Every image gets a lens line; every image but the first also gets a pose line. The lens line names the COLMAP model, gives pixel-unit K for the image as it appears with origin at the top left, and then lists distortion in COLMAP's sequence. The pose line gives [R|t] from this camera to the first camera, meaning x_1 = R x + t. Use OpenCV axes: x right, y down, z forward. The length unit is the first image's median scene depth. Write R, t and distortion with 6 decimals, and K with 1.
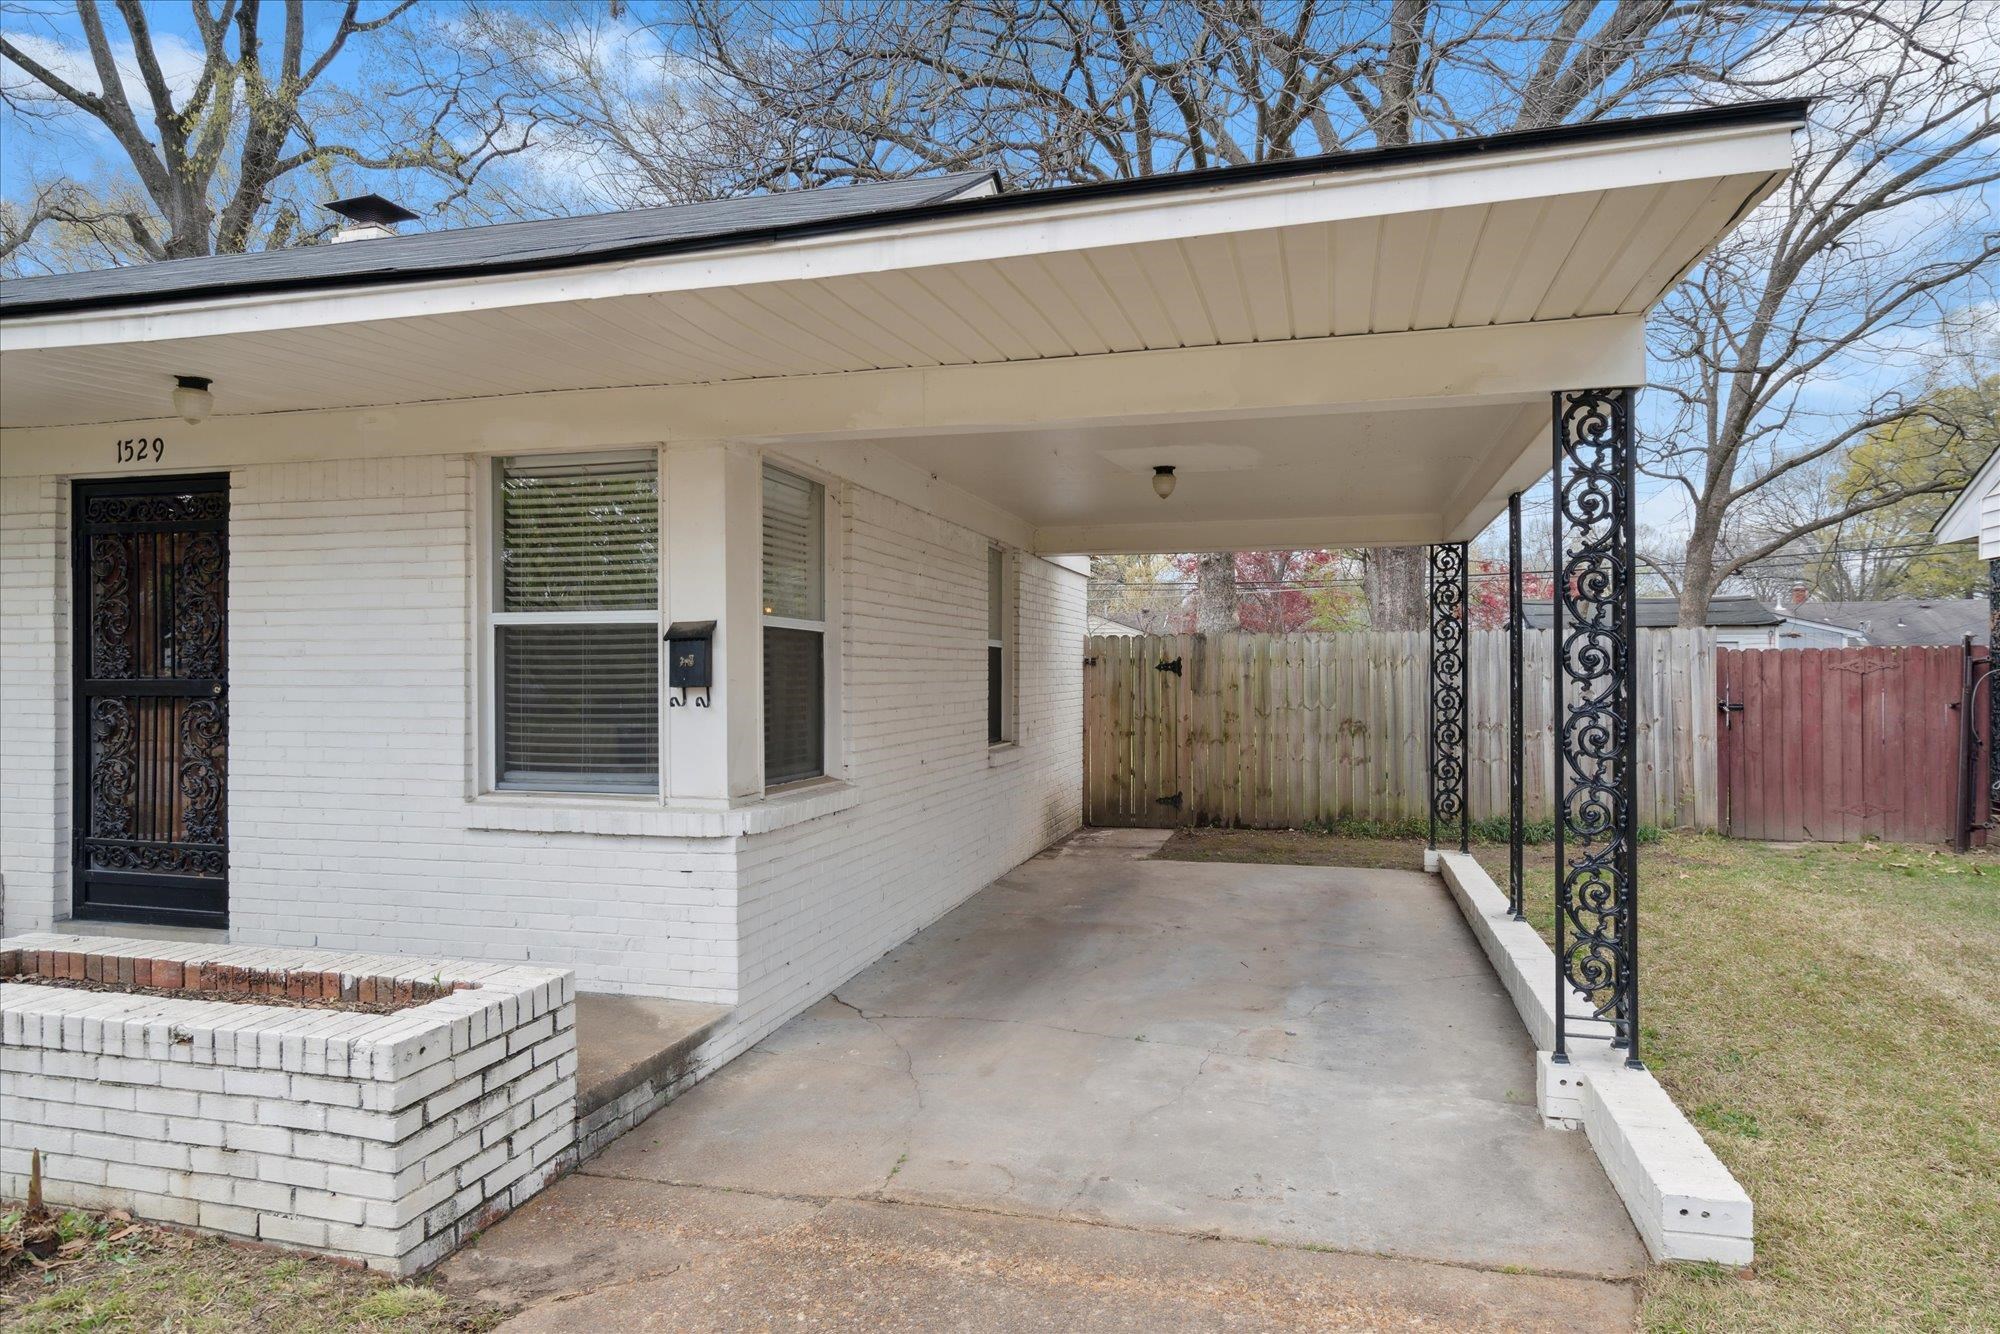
lens RADIAL K [[1082.5, 0, 1058.7], [0, 1082.5, 659.7], [0, 0, 1]] dist [0.000646, 0.001187]
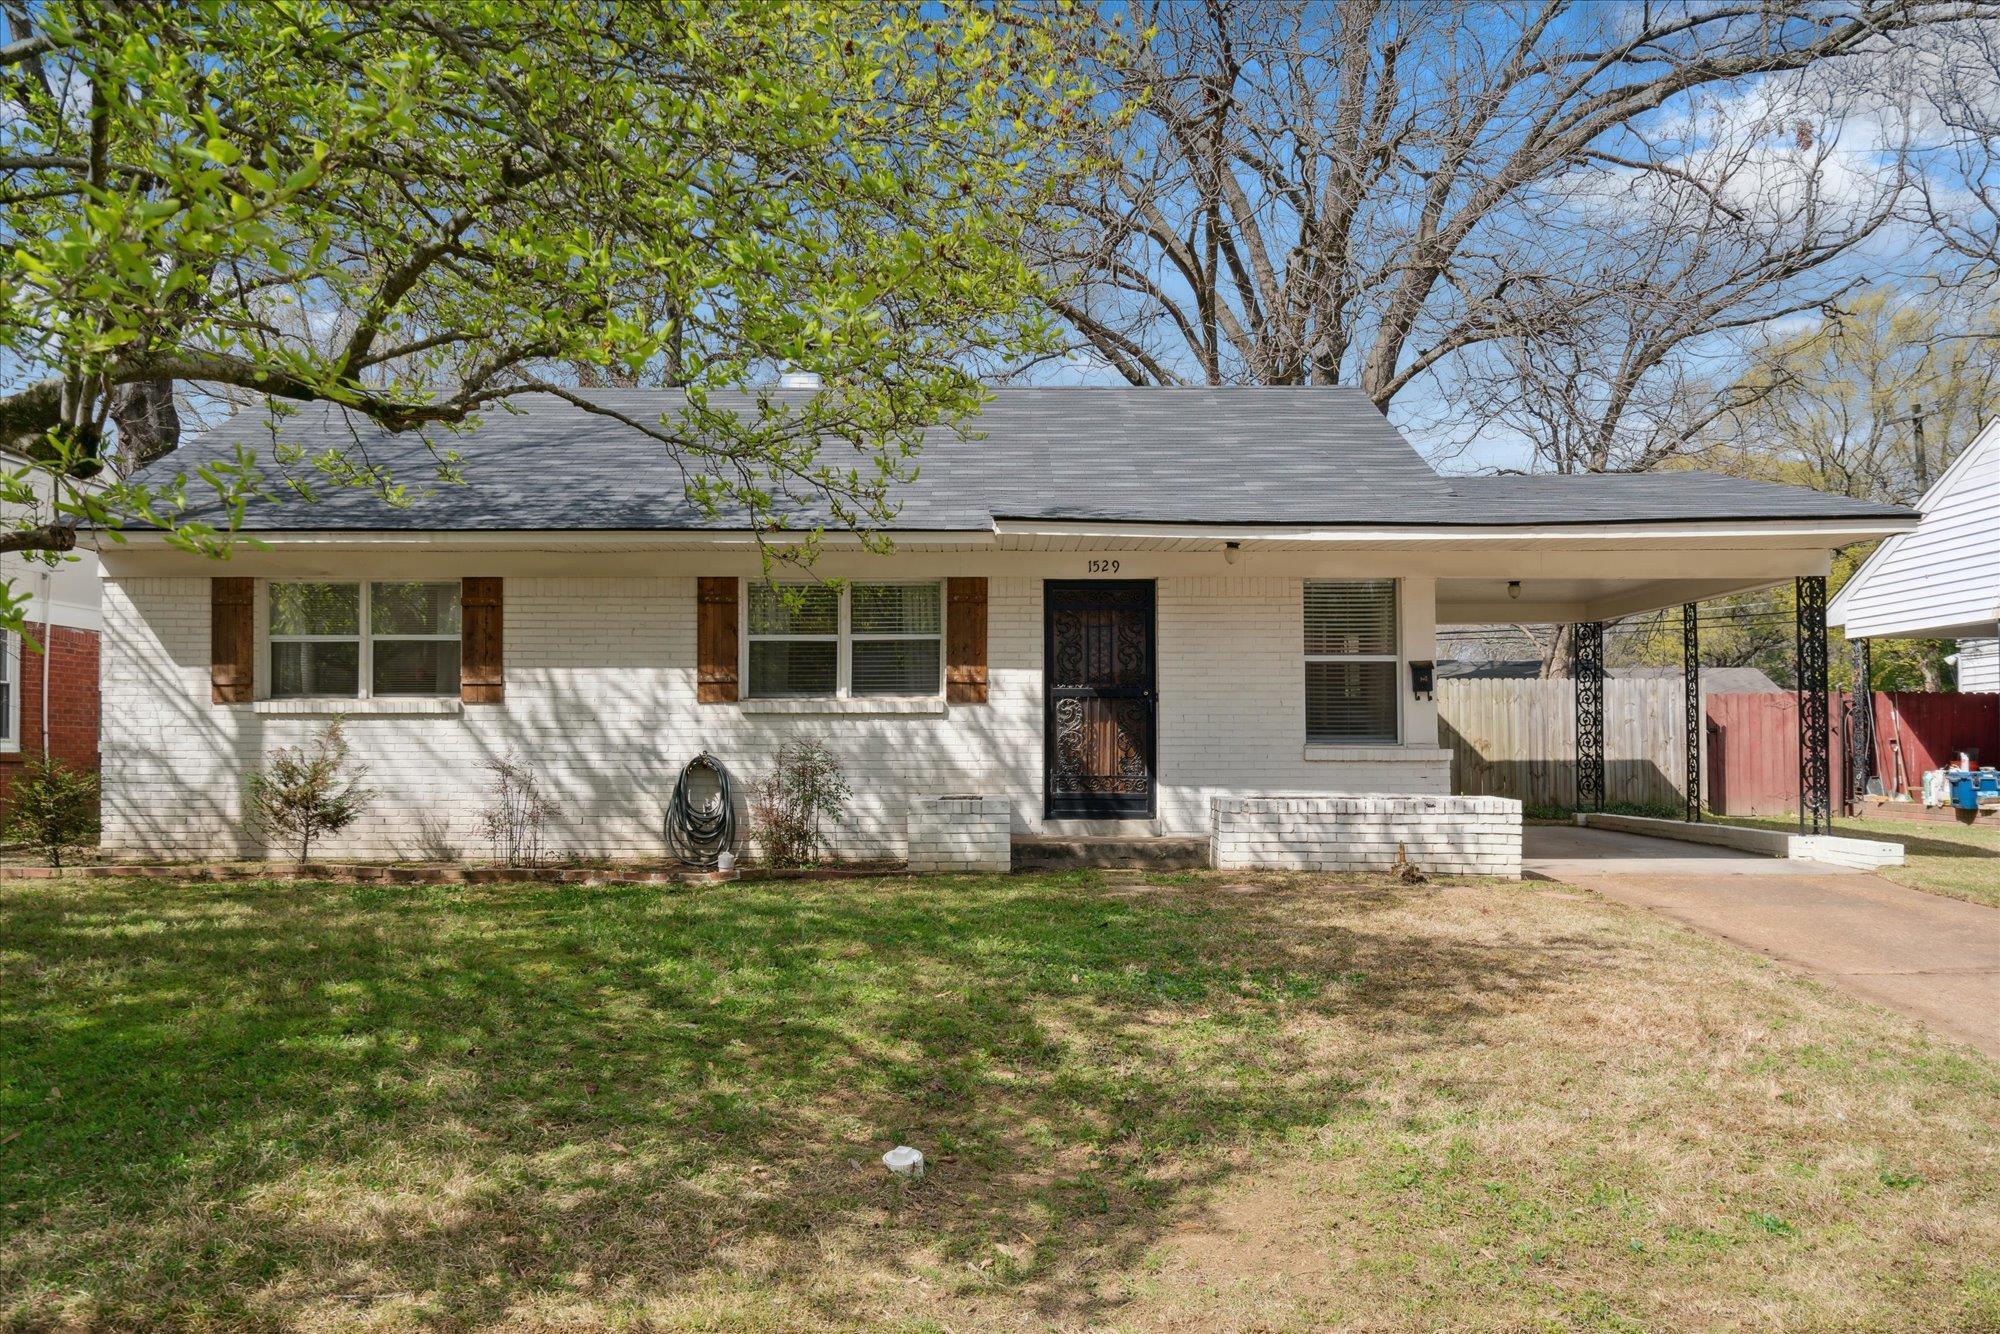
lens RADIAL K [[1354.0, 0, 1005.6], [0, 1354.0, 674.7], [0, 0, 1]] dist [0.002178, 0.000306]
pose [[0.972703, 0.012829, 0.231701, -1.616223], [-0.003180, 0.999114, -0.041970, 0.098460], [-0.232034, 0.040088, 0.971881, -1.292613]]
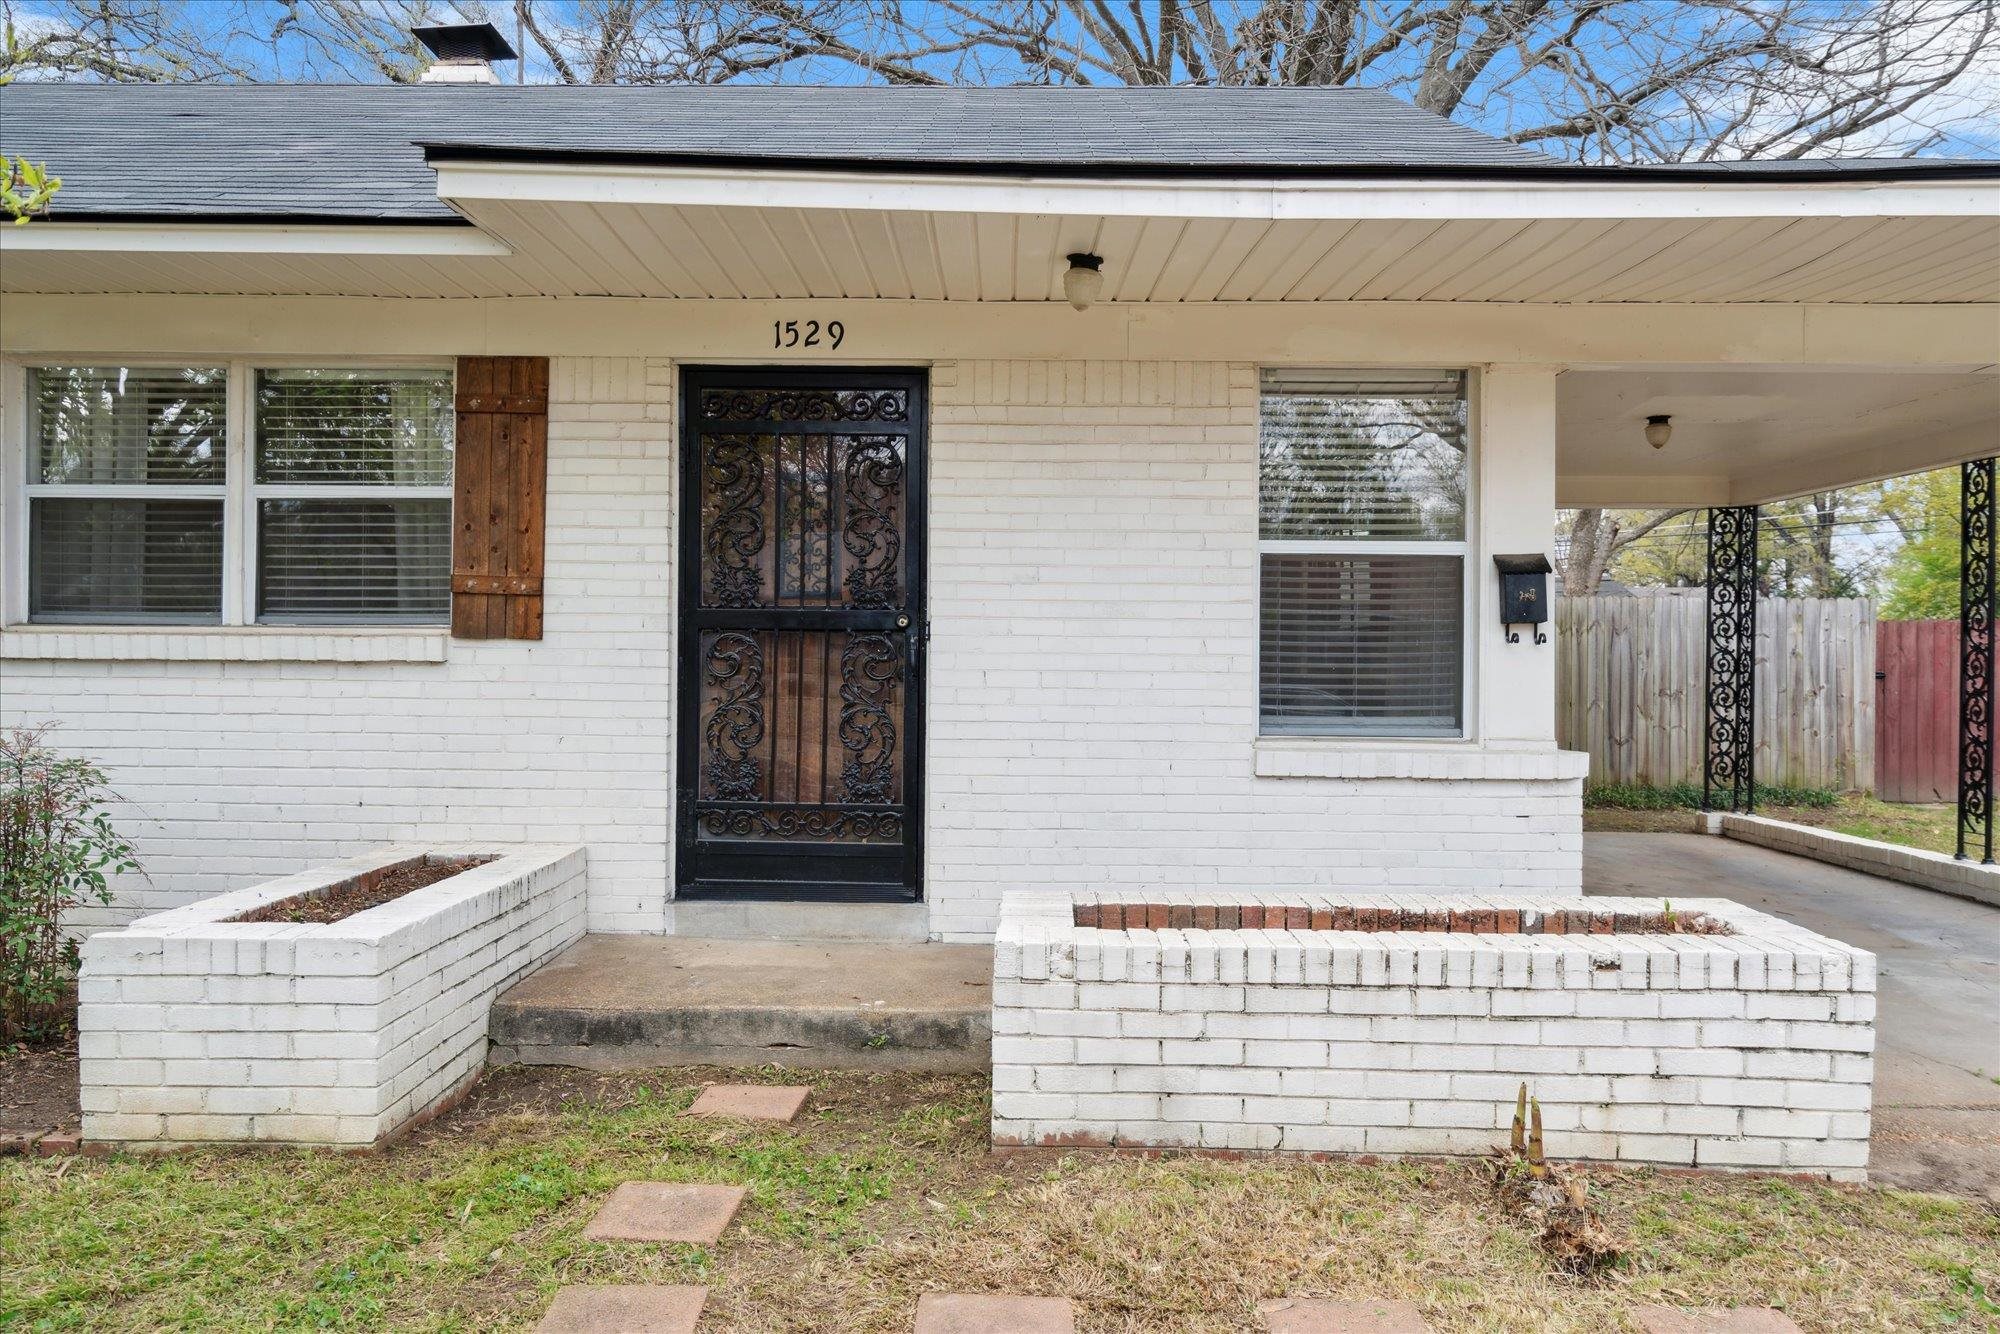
lens RADIAL K [[1240.4, 0, 989.9], [0, 1240.4, 654.9], [0, 0, 1]] dist [0.004769, 0.002471]
pose [[0.976409, 0.009522, 0.215717, -0.949009], [-0.012098, 0.999870, 0.010626, 0.043827], [-0.215588, -0.012986, 0.976398, 0.032996]]
